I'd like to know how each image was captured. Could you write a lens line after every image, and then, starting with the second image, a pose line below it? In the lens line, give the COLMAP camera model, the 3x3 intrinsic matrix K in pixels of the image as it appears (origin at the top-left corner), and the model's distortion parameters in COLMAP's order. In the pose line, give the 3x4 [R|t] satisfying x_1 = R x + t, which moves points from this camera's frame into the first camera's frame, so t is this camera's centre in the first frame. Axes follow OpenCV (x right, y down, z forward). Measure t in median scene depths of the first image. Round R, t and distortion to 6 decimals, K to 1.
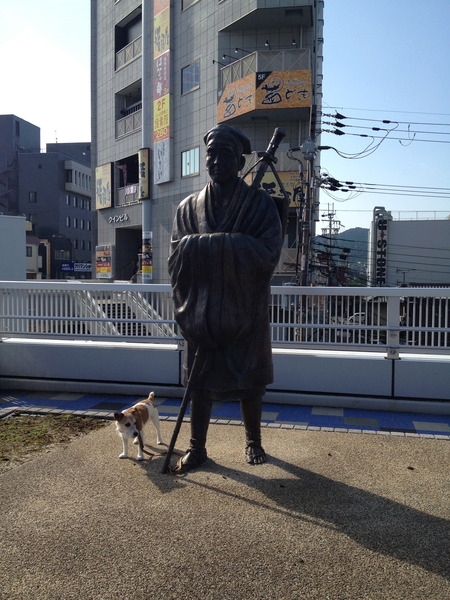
lens RADIAL K [[554.1, 0, 225.0], [0, 554.1, 300.0], [0, 0, 1]] dist [0.103228, -0.202019]
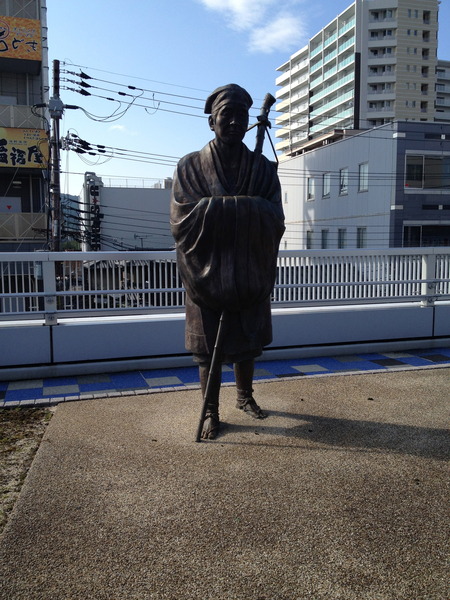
lens RADIAL K [[554.1, 0, 225.0], [0, 554.1, 300.0], [0, 0, 1]] dist [0.103228, -0.202019]
pose [[0.868875, -0.067978, 0.490343, -0.277314], [0.038142, 0.996775, 0.070599, -0.003322], [-0.493561, -0.042638, 0.868666, 0.070242]]
